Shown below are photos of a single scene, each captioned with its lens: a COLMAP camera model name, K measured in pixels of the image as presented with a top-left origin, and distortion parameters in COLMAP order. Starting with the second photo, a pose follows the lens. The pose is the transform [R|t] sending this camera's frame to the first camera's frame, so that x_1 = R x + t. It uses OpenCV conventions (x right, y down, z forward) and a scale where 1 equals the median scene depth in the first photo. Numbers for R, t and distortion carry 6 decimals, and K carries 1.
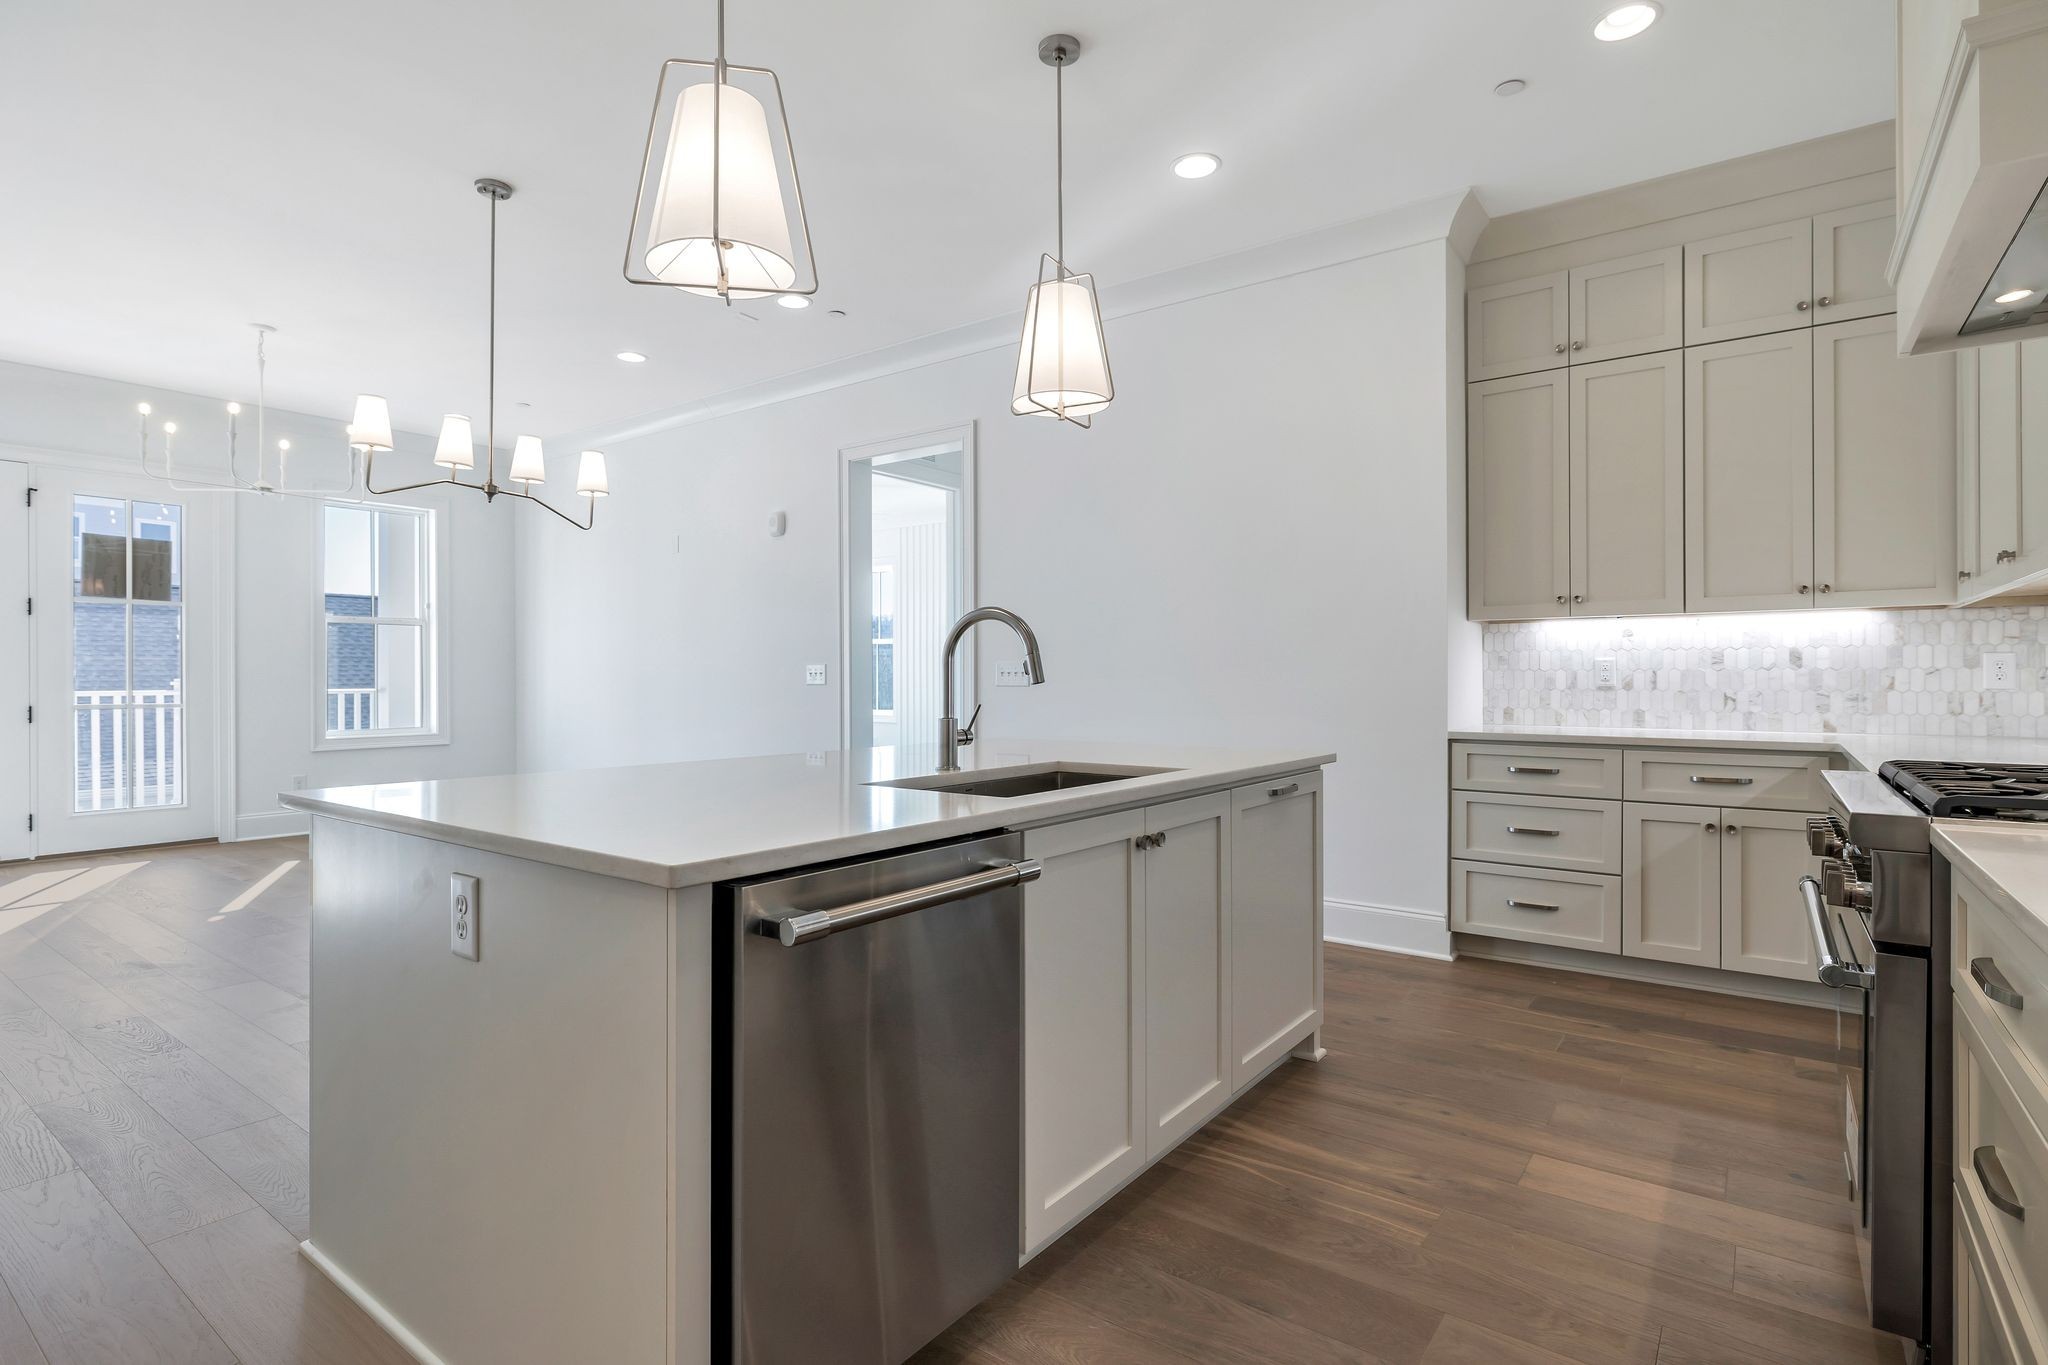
lens RADIAL K [[1005.4, 0, 1026.1], [0, 1005.4, 676.3], [0, 0, 1]] dist [-0.002131, -0.000193]
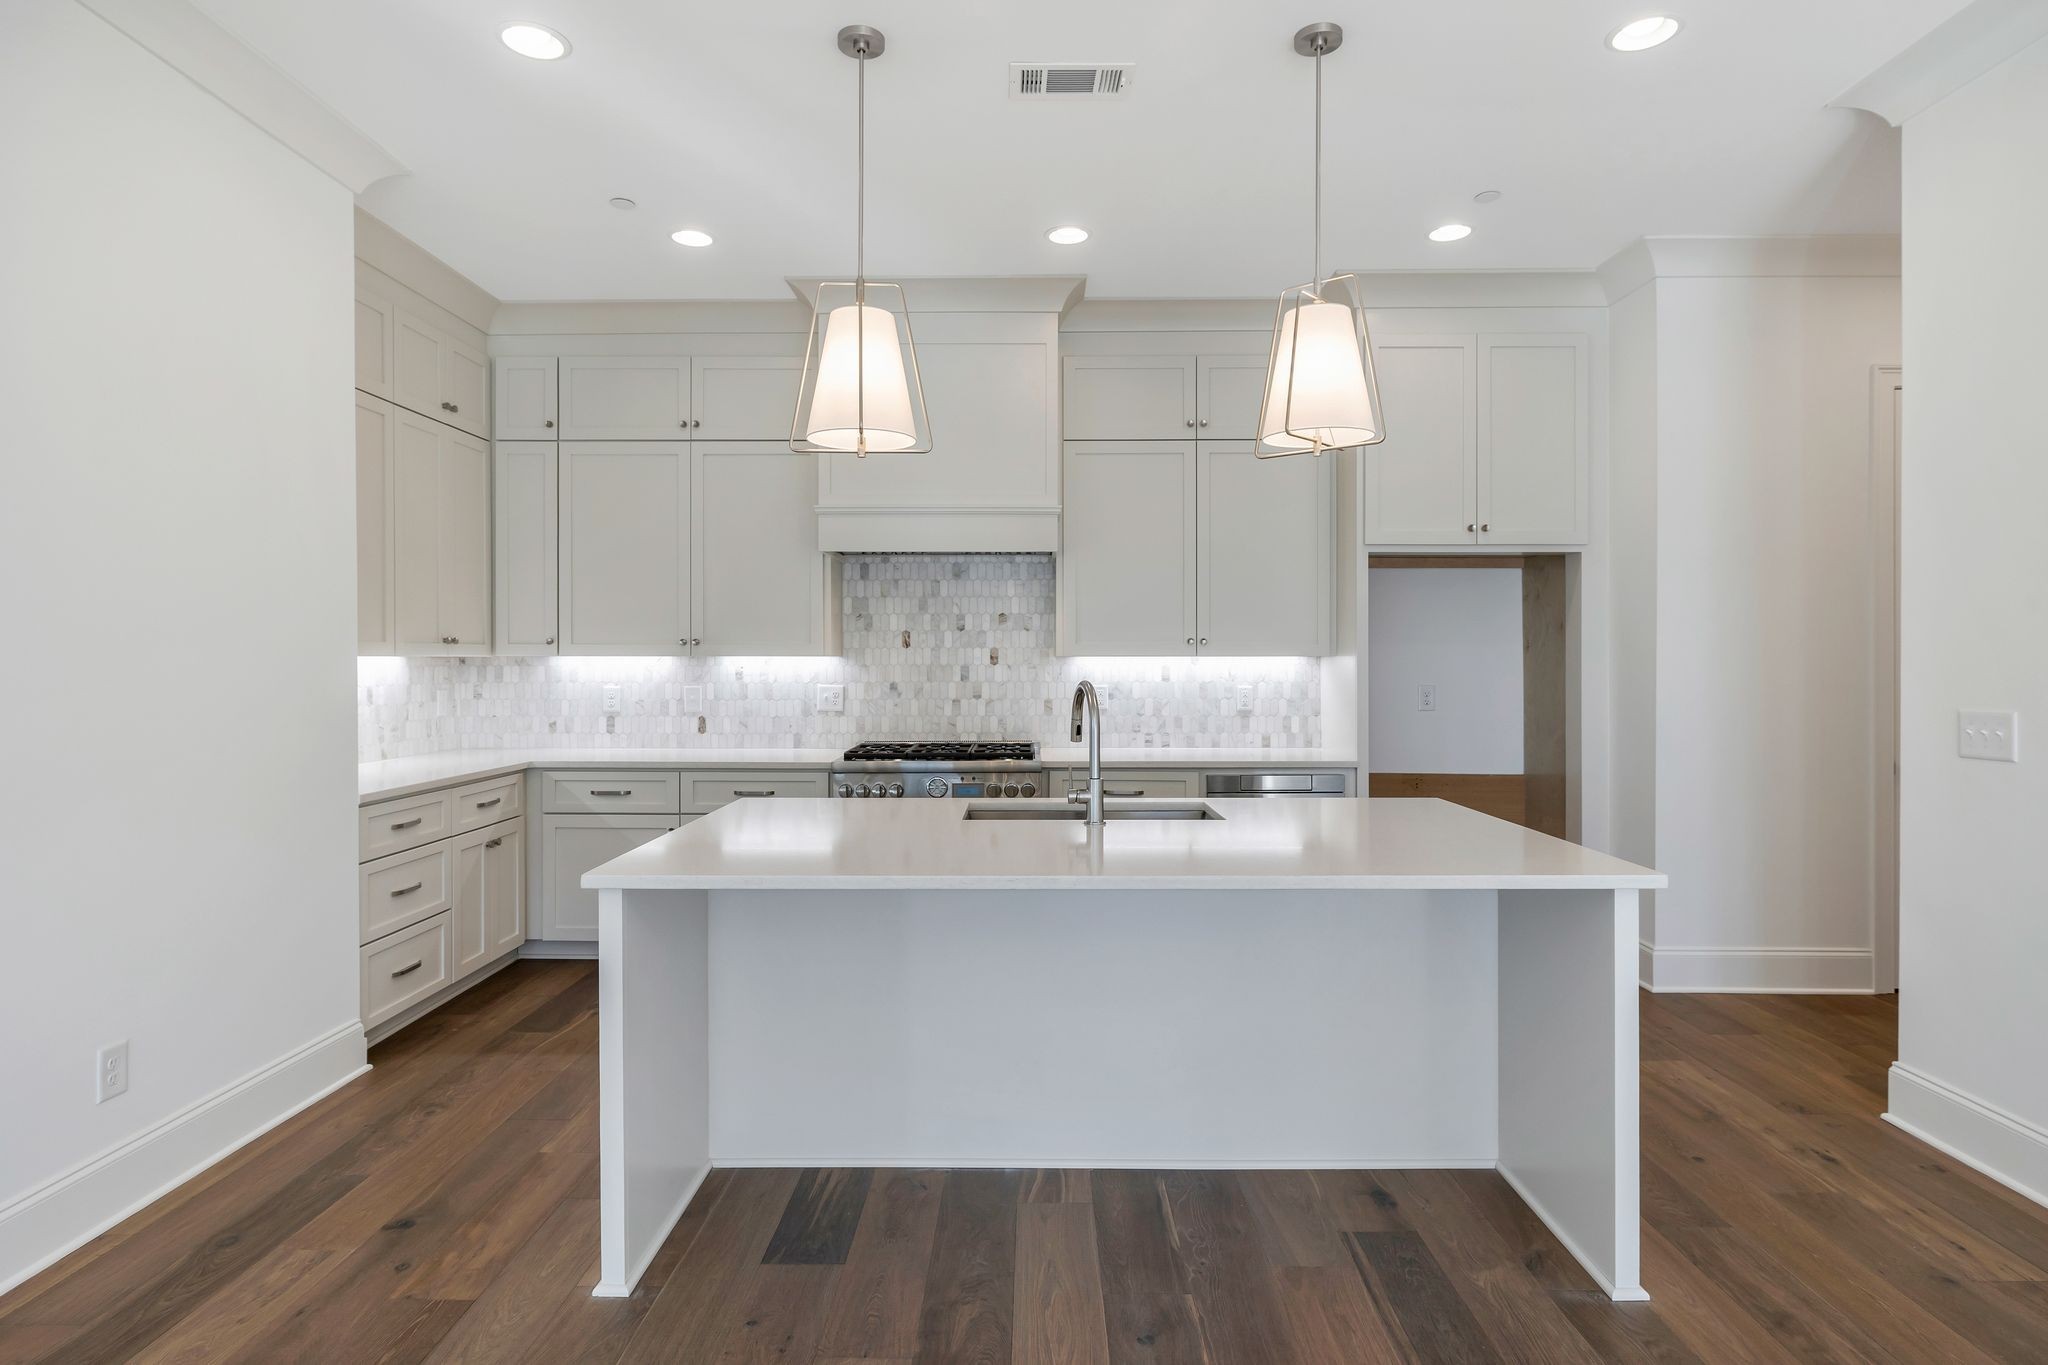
lens RADIAL K [[1088.2, 0, 1024.2], [0, 1088.2, 669.1], [0, 0, 1]] dist [-0.002023, -0.000029]
pose [[-0.586328, -0.000846, 0.810073, -0.679361], [0.002884, 0.999991, 0.003131, -0.052696], [-0.810068, 0.004172, -0.586320, 1.188974]]
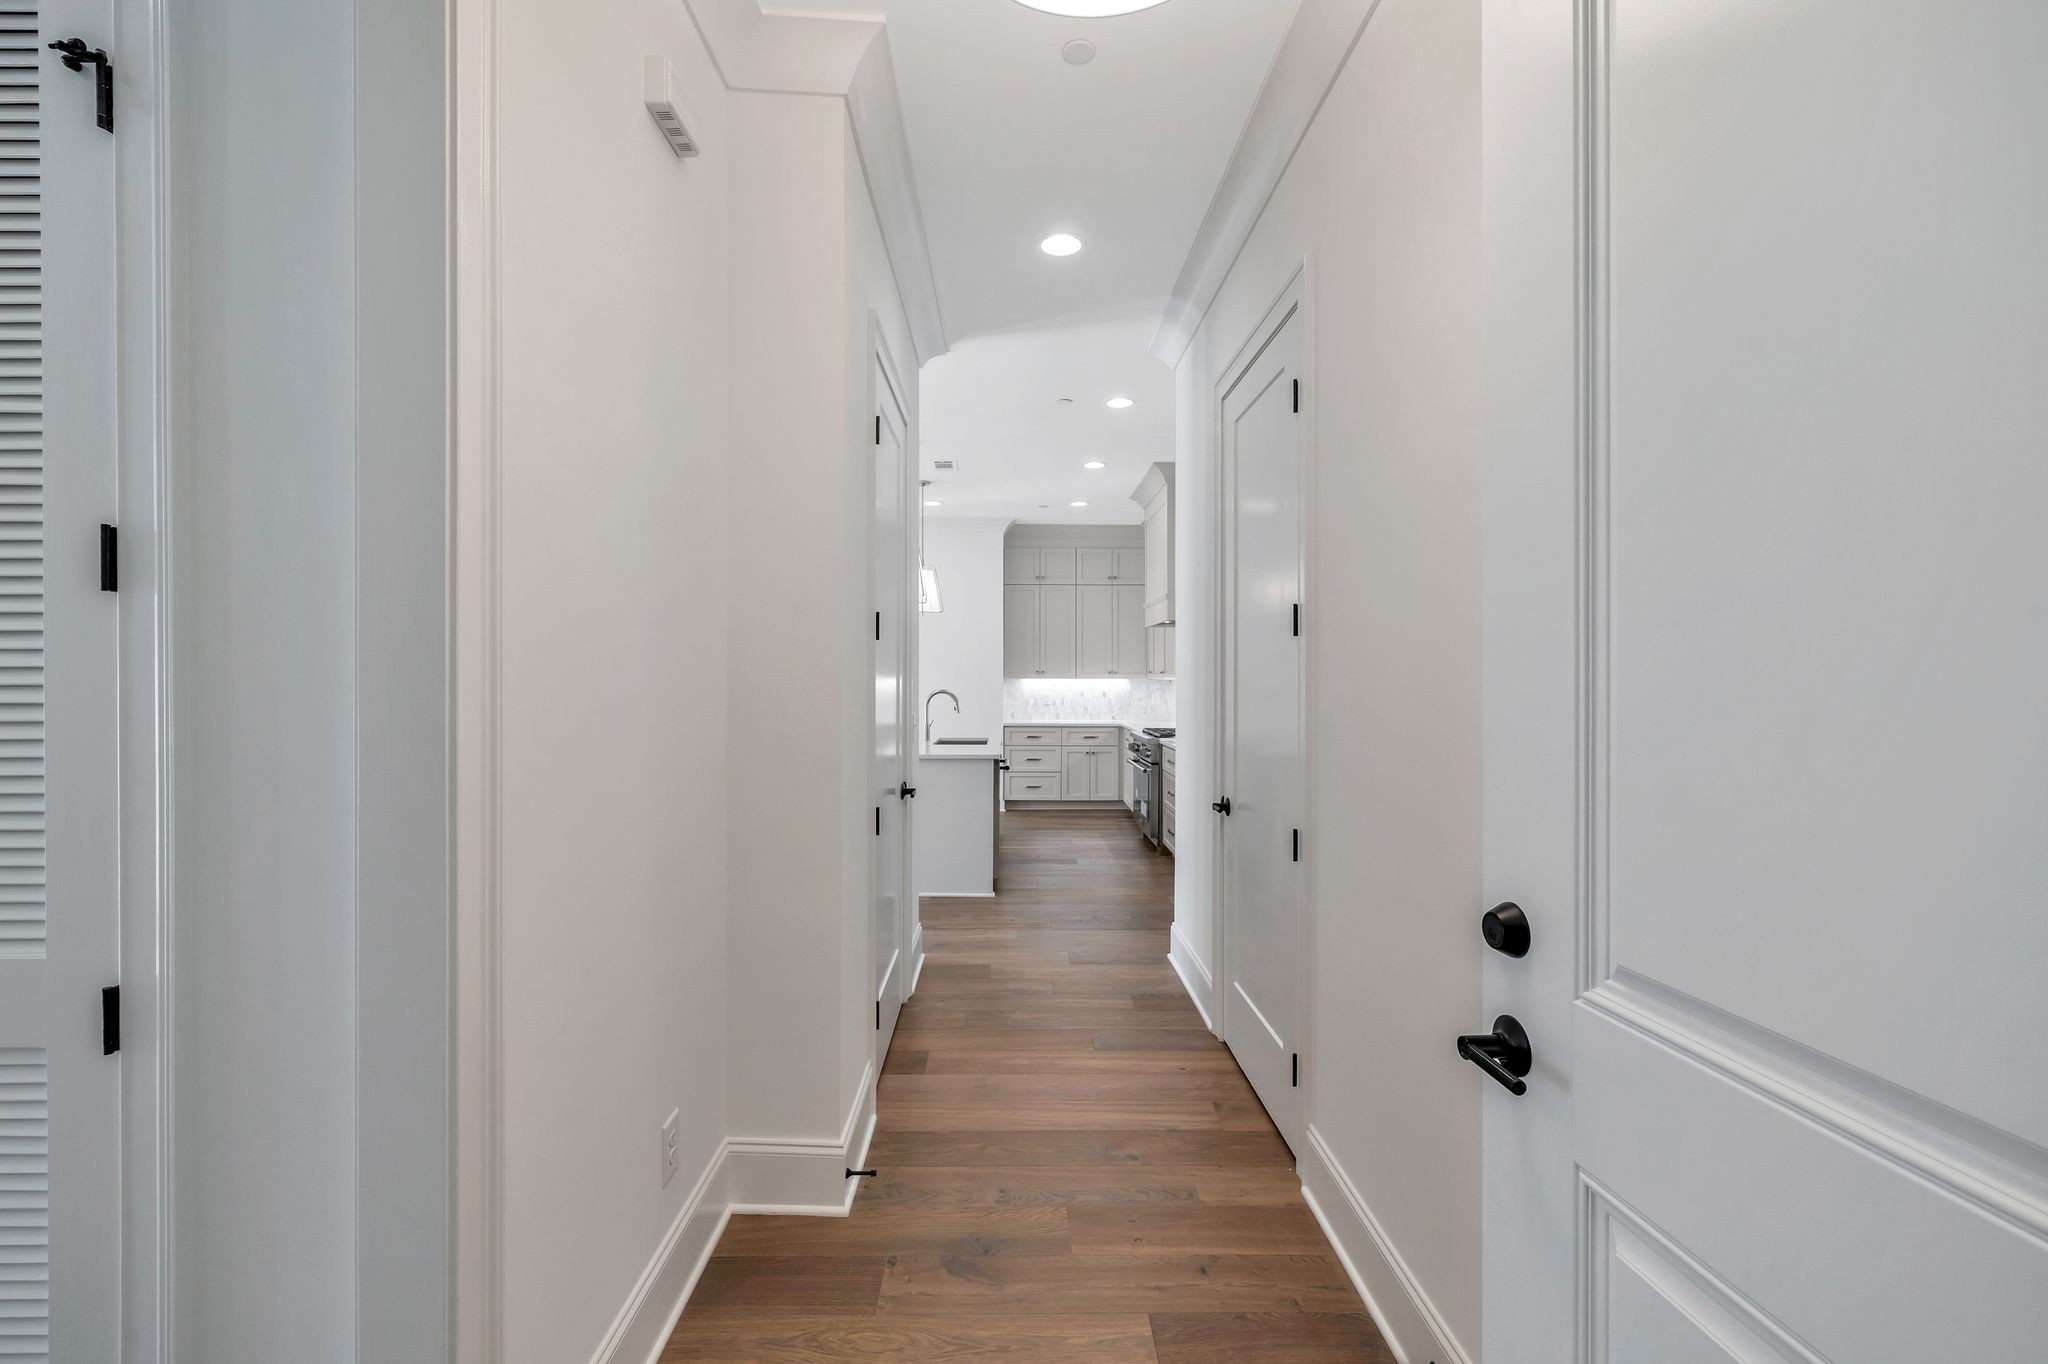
lens RADIAL K [[869.6, 0, 1024.0], [0, 869.6, 682.0], [0, 0, 1]] dist [-0.001333, -0.000141]
pose [[0.792994, -0.000615, 0.609229, -0.994137], [-0.004043, 0.999972, 0.006272, -0.072412], [-0.609216, -0.007437, 0.792970, -0.889122]]
